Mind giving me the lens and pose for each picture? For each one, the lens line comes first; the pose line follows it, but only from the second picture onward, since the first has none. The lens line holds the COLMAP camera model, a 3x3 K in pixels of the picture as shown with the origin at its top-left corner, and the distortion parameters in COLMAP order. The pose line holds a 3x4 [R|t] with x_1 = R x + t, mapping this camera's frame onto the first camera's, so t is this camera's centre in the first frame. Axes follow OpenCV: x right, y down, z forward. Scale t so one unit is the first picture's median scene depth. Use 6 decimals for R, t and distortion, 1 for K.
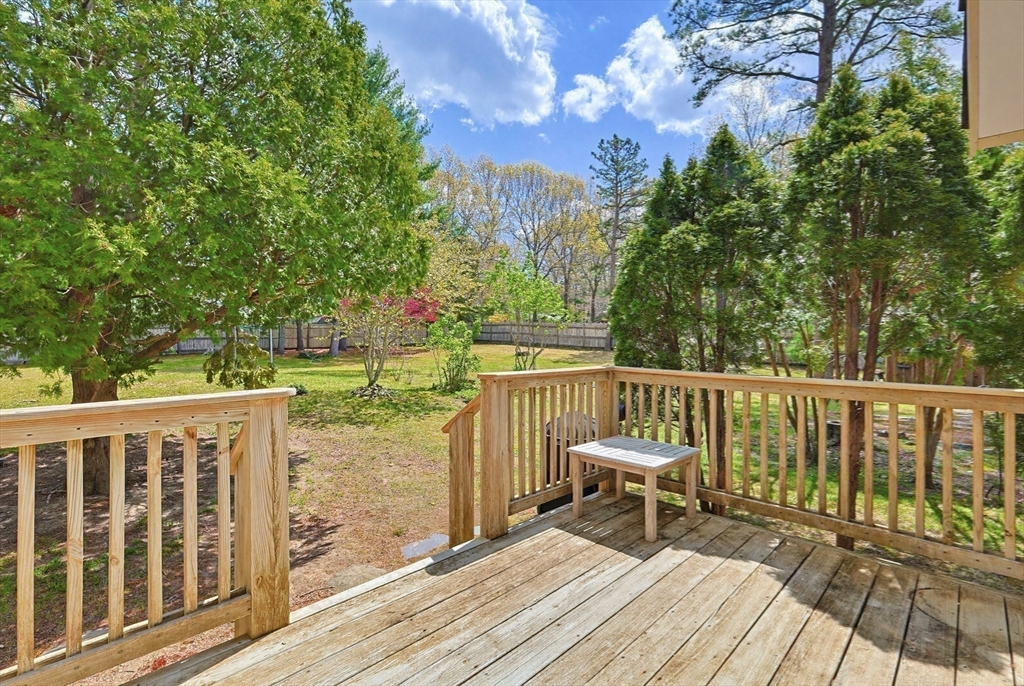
lens RADIAL K [[475.8, 0, 509.3], [0, 475.8, 342.1], [0, 0, 1]] dist [0.002089, 0.000495]
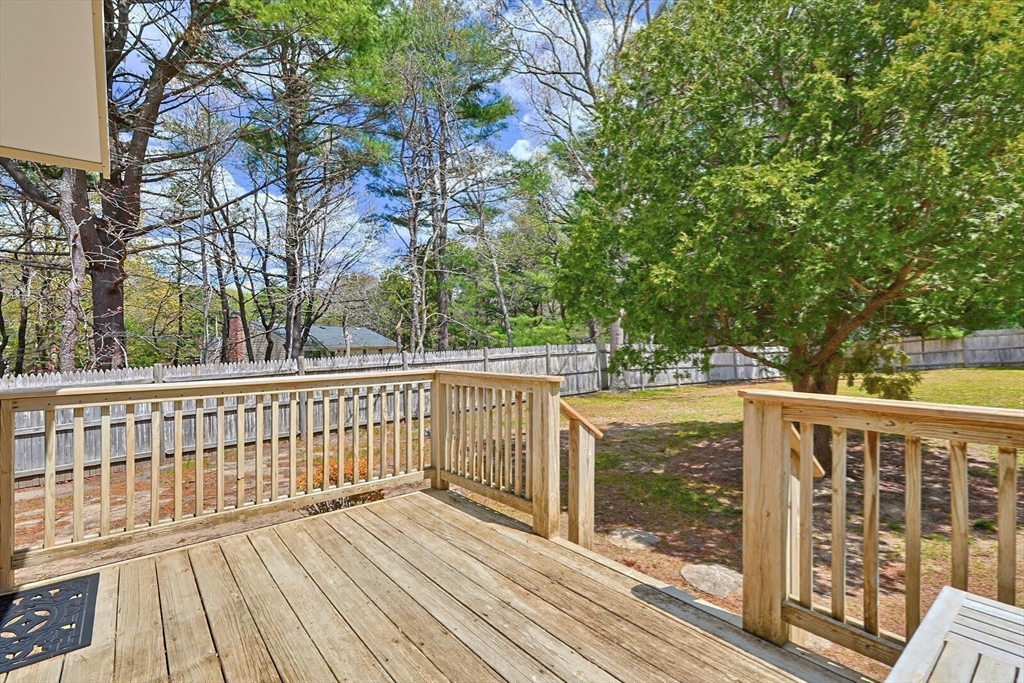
lens RADIAL K [[475.8, 0, 510.2], [0, 475.8, 343.2], [0, 0, 1]] dist [0.002089, 0.000495]
pose [[-0.119139, -0.000561, -0.992877, 0.789476], [0.002169, 0.999997, -0.000825, 0.001997], [0.992875, -0.002252, -0.119138, 0.859274]]
